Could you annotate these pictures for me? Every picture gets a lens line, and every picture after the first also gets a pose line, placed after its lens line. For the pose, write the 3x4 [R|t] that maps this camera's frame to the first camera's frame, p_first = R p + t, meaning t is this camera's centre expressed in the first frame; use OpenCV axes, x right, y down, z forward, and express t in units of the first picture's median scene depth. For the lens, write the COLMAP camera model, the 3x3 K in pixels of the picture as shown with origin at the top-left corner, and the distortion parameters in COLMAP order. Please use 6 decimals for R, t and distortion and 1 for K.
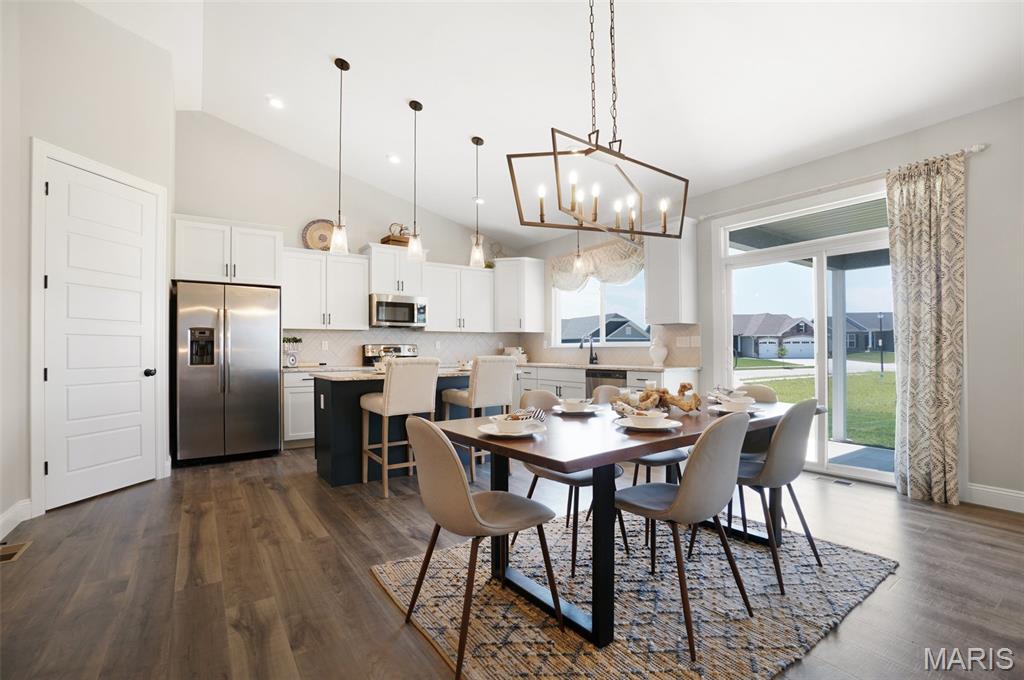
lens RADIAL K [[448.7, 0, 510.5], [0, 448.7, 345.0], [0, 0, 1]] dist [-0.003340, -0.000453]
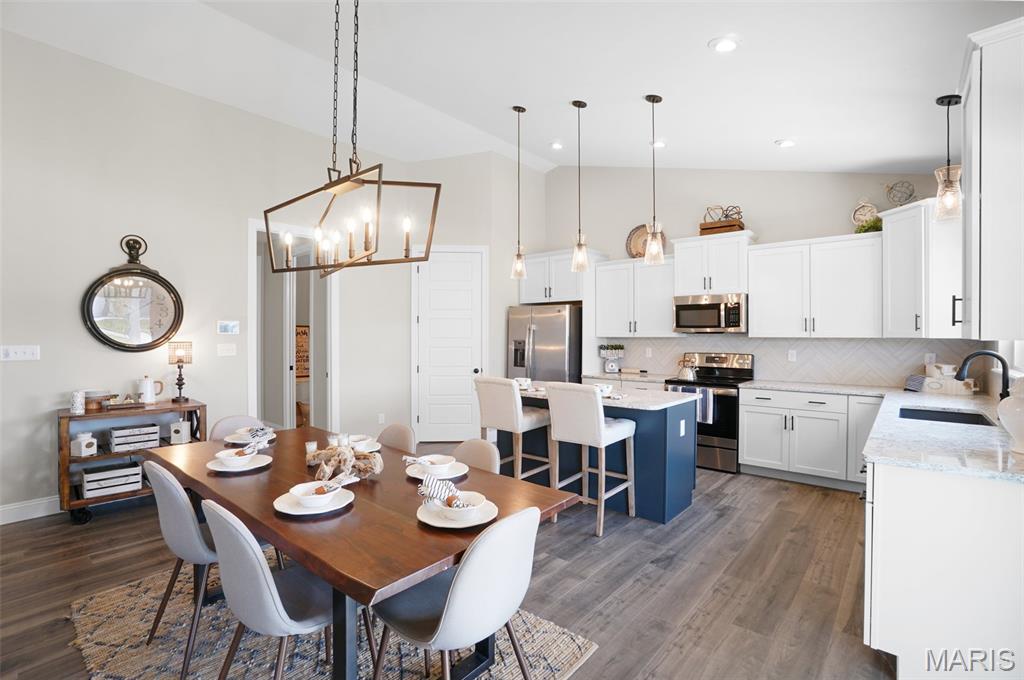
lens RADIAL K [[481.2, 0, 509.9], [0, 481.2, 334.7], [0, 0, 1]] dist [-0.002397, -0.000255]
pose [[0.247178, 0.006231, -0.968950, 0.627749], [0.006111, 0.999949, 0.007990, -0.056335], [0.968951, -0.007896, 0.247128, 0.508508]]
